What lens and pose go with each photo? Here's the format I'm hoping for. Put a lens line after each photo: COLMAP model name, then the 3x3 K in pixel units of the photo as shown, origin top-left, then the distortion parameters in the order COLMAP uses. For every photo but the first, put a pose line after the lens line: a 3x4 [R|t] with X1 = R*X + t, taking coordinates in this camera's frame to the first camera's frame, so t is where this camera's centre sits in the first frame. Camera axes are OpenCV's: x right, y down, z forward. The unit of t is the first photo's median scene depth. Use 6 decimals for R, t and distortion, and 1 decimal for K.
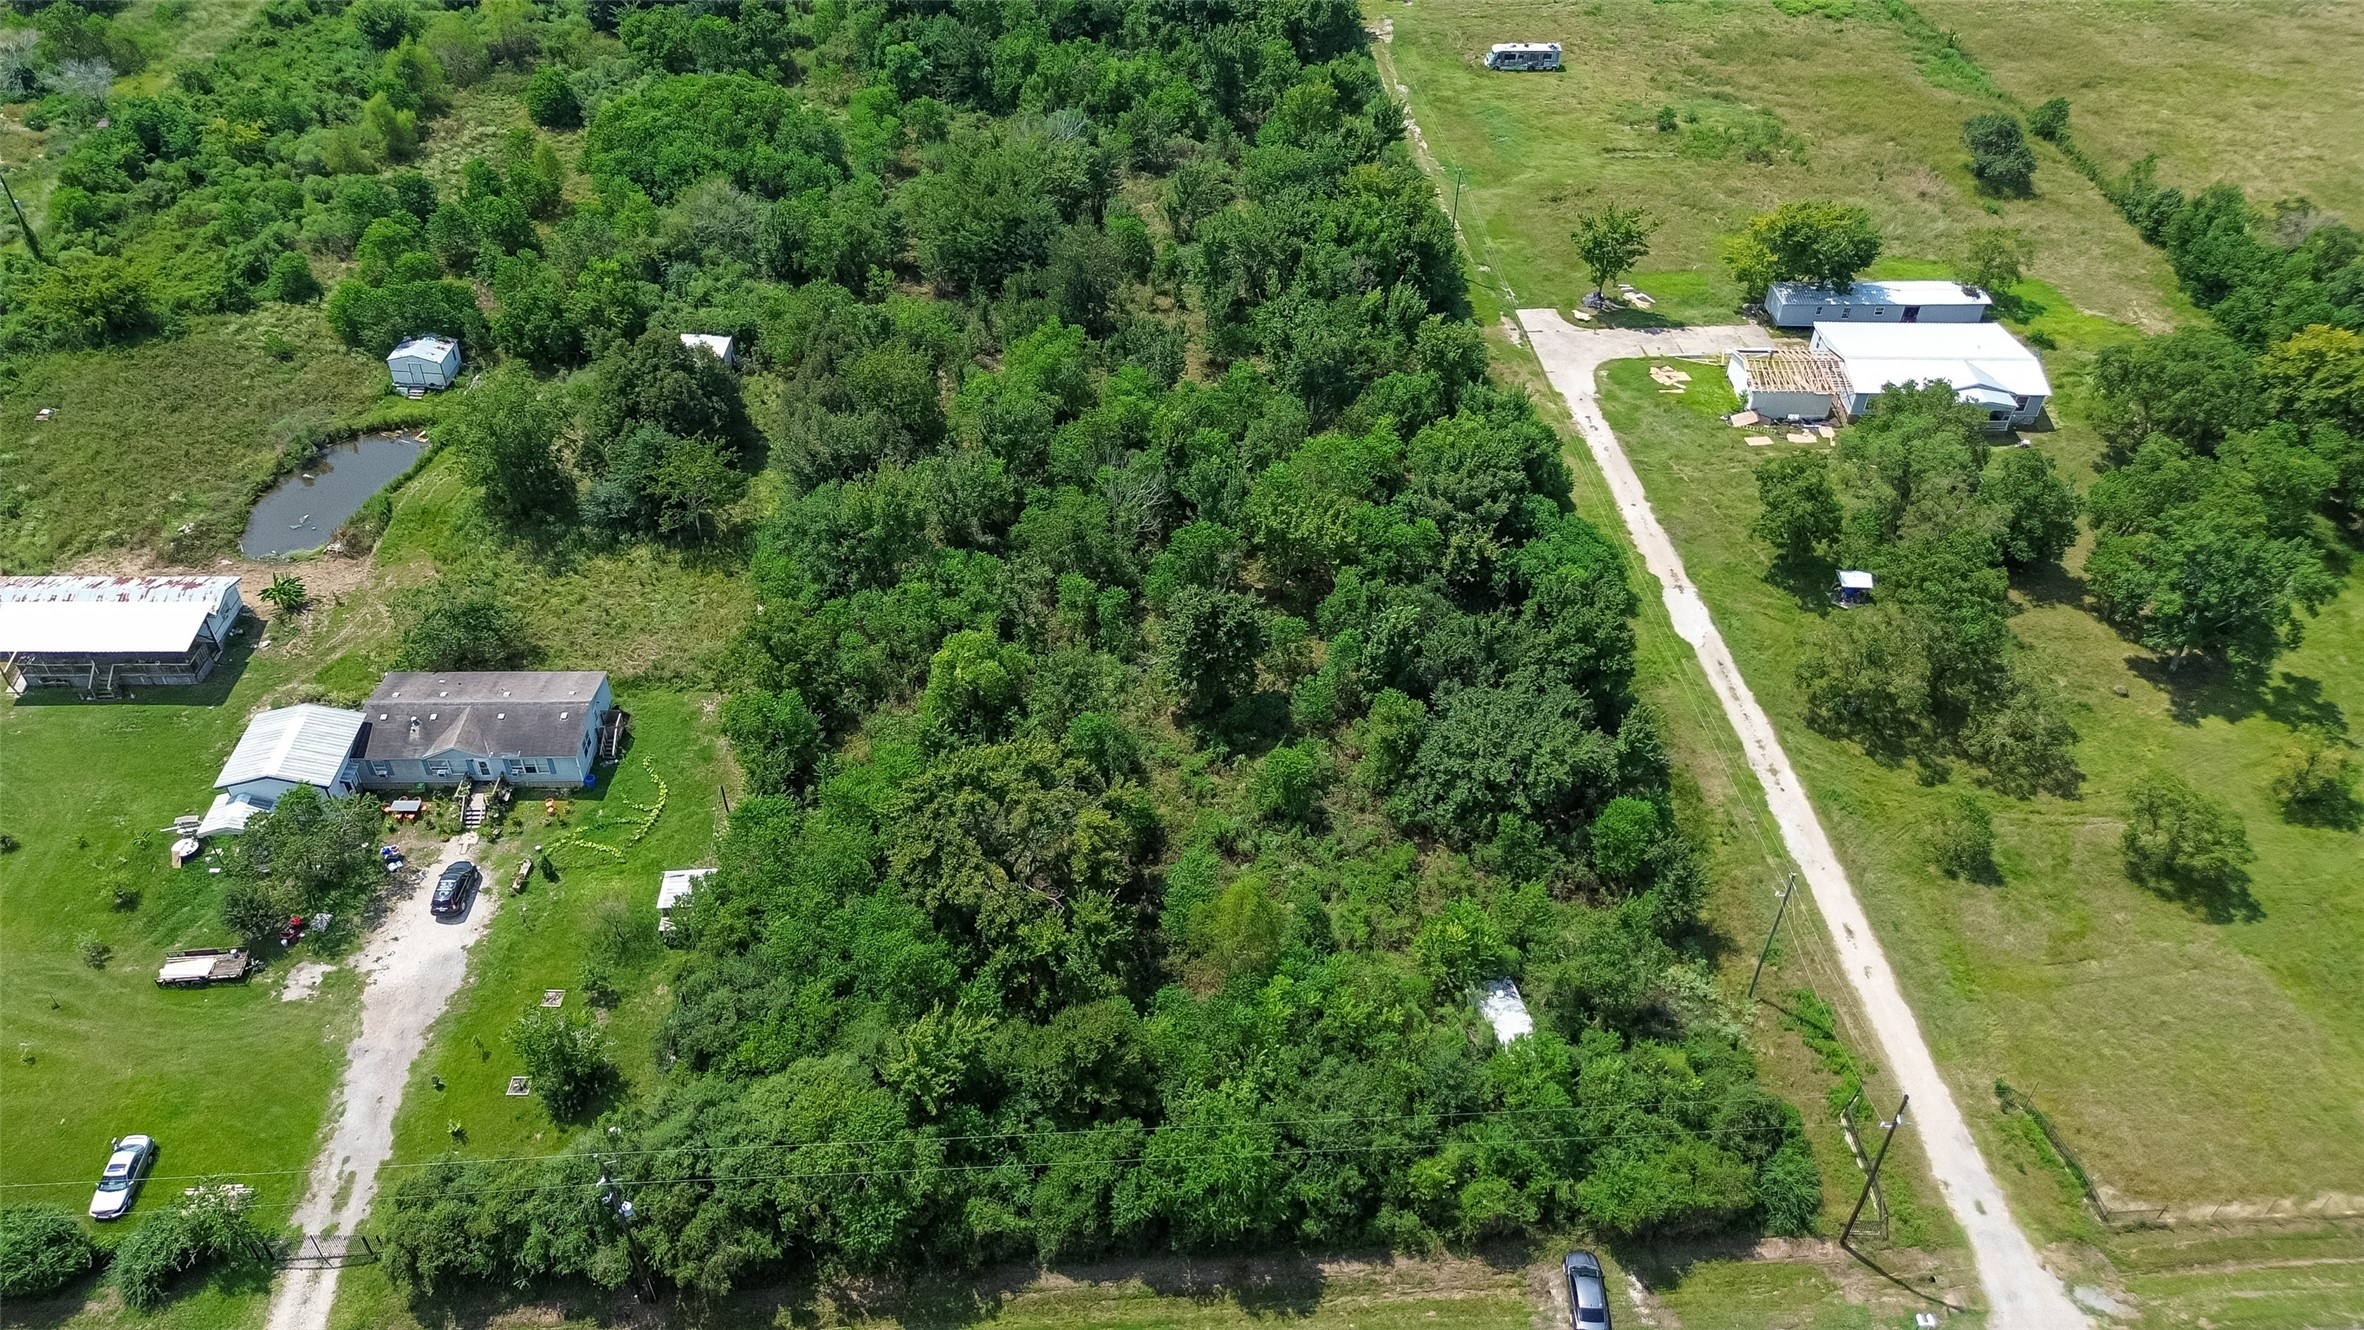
lens RADIAL K [[1677.5, 0, 1203.1], [0, 1677.5, 656.1], [0, 0, 1]] dist [0.068365, -0.067197]
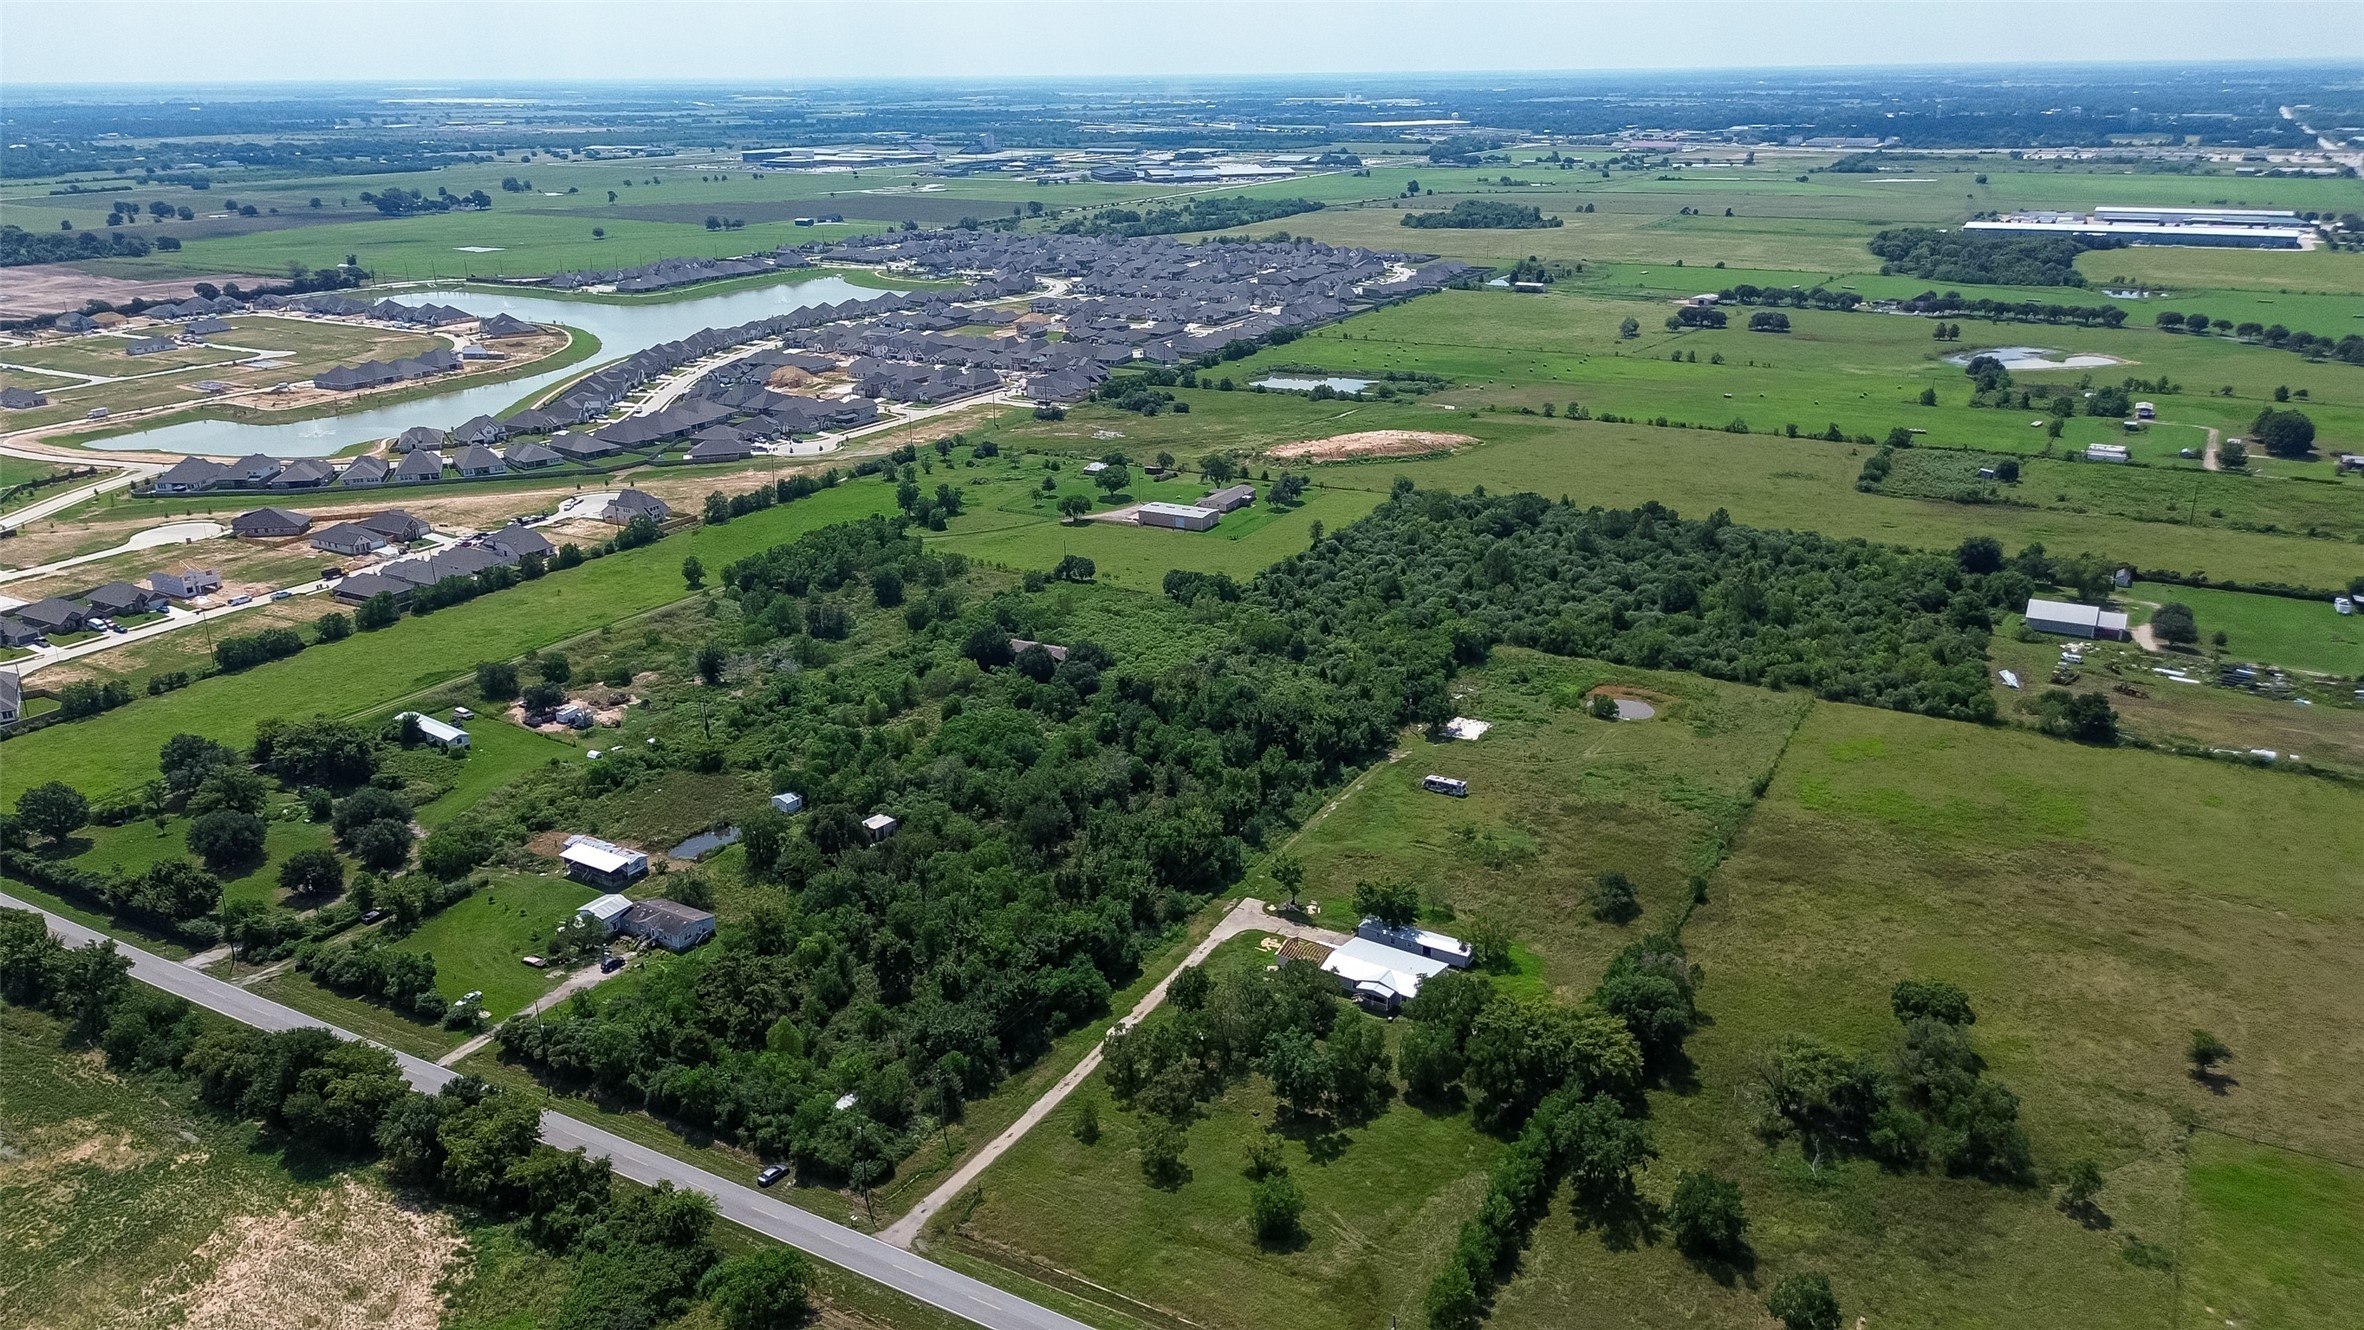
lens RADIAL K [[1677.5, 0, 1192.4], [0, 1677.5, 668.2], [0, 0, 1]] dist [0.068365, -0.067197]
pose [[0.832832, 0.154980, -0.531388, 1.174841], [-0.333375, 0.906800, -0.258021, 0.067224], [0.441874, 0.392040, 0.806878, -0.668259]]
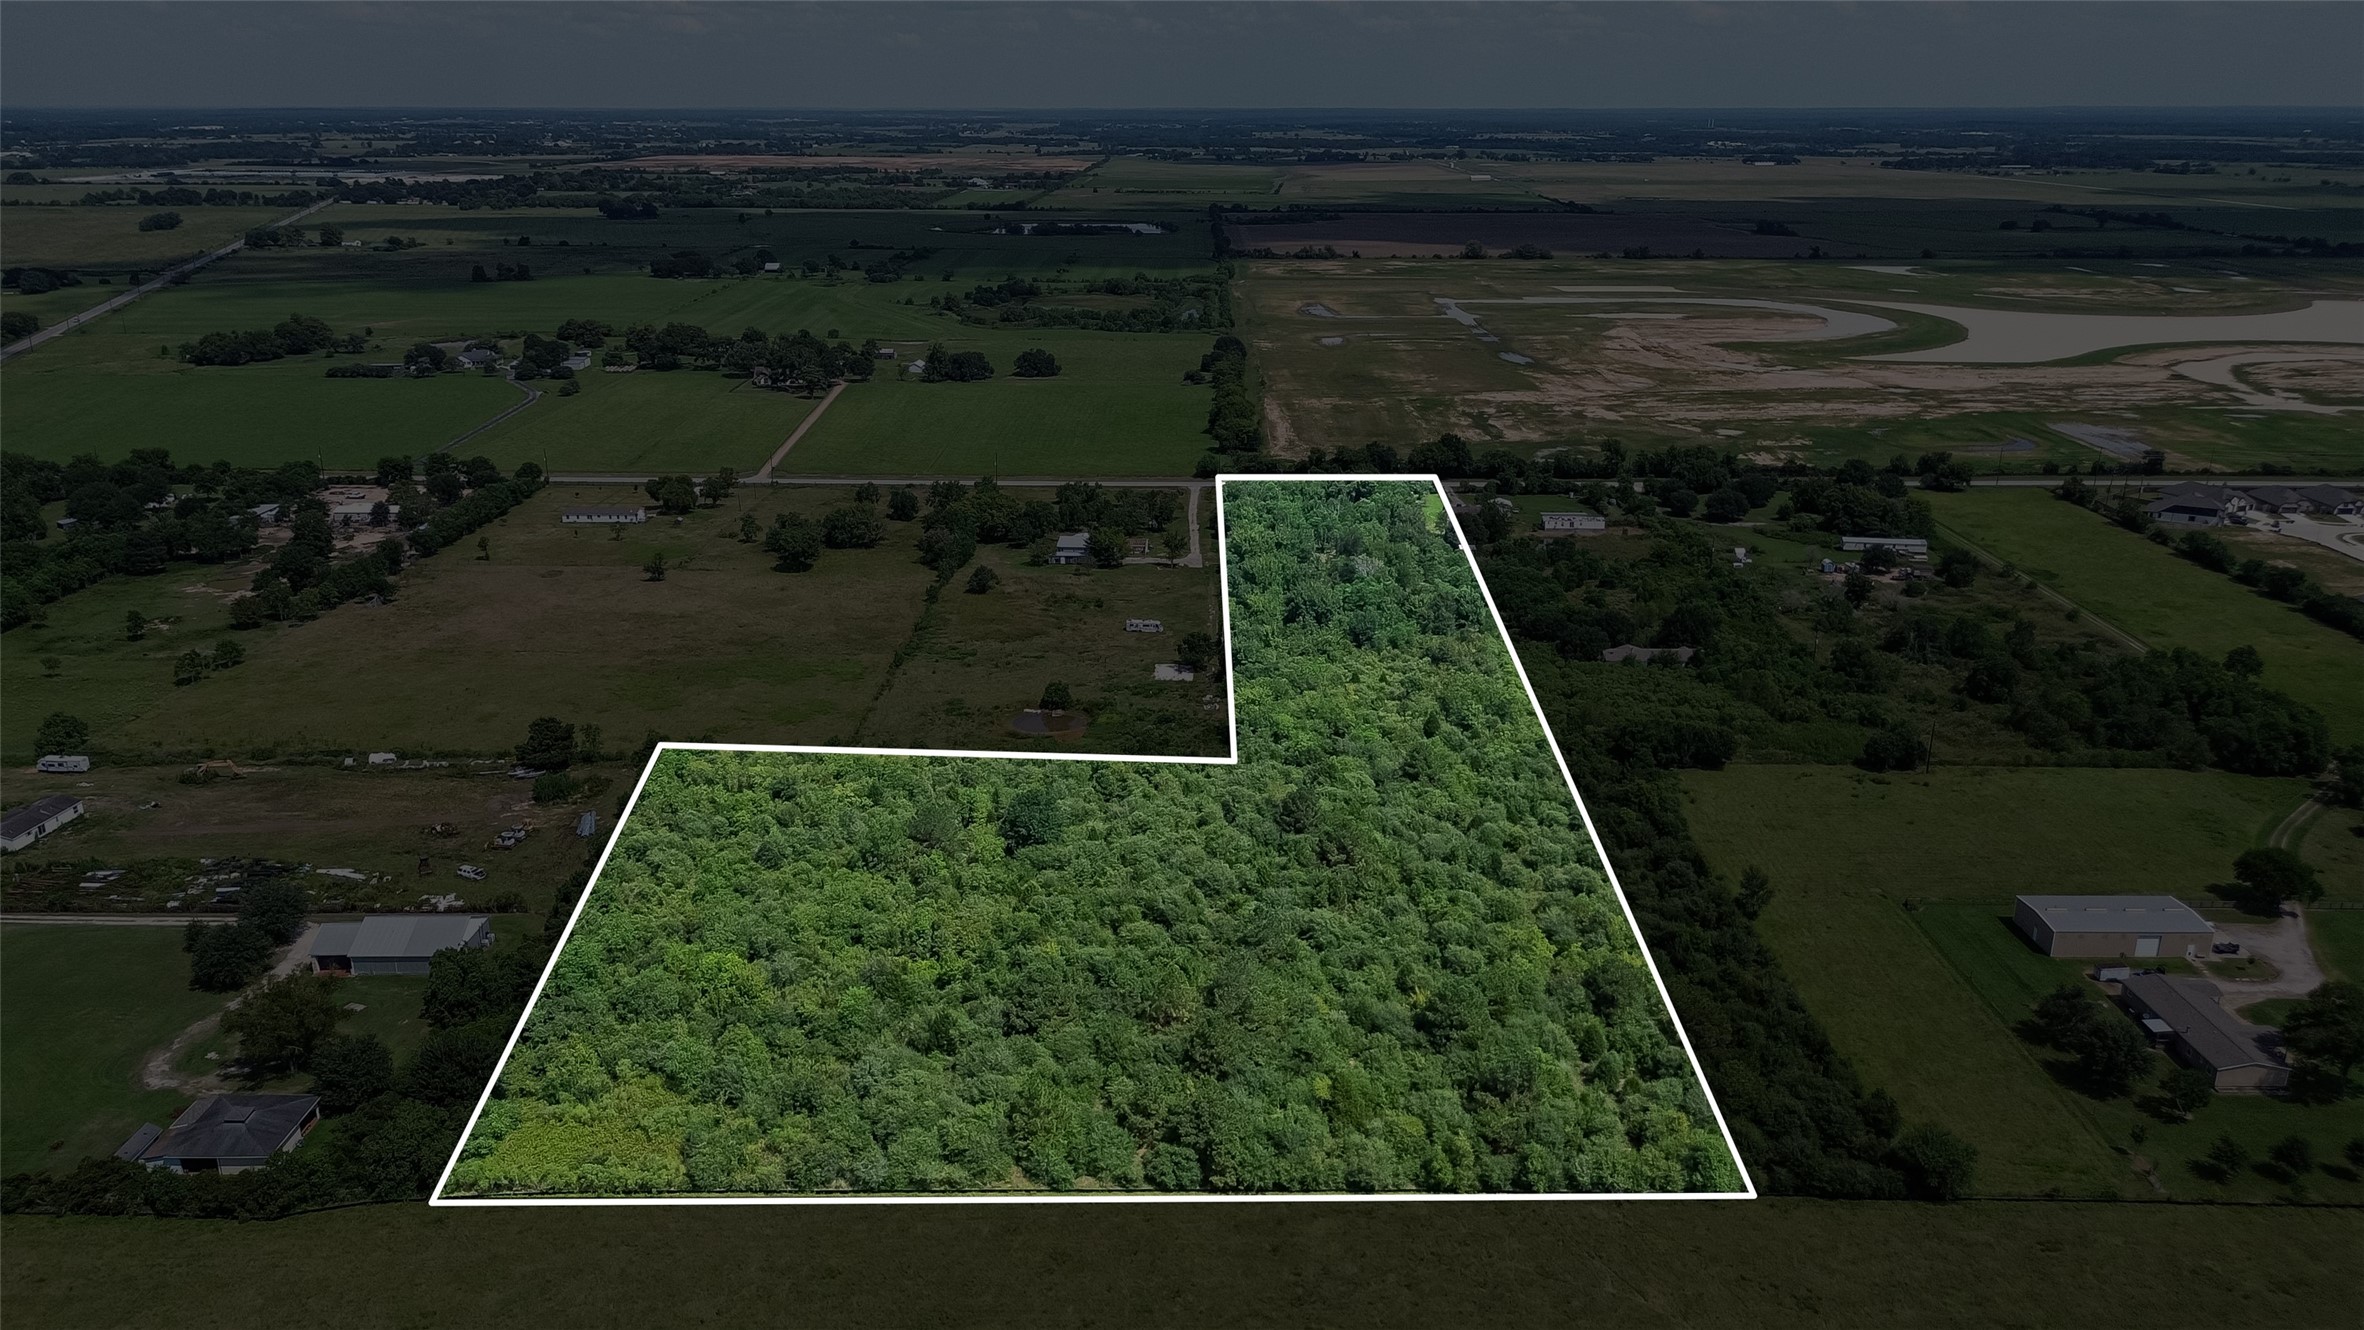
lens RADIAL K [[1677.5, 0, 1175.9], [0, 1677.5, 677.0], [0, 0, 1]] dist [0.068365, -0.067197]
pose [[-0.995140, -0.055518, 0.081326, -0.014484], [0.041400, 0.513468, 0.857109, -2.805016], [-0.089343, 0.856311, -0.508674, 2.863026]]
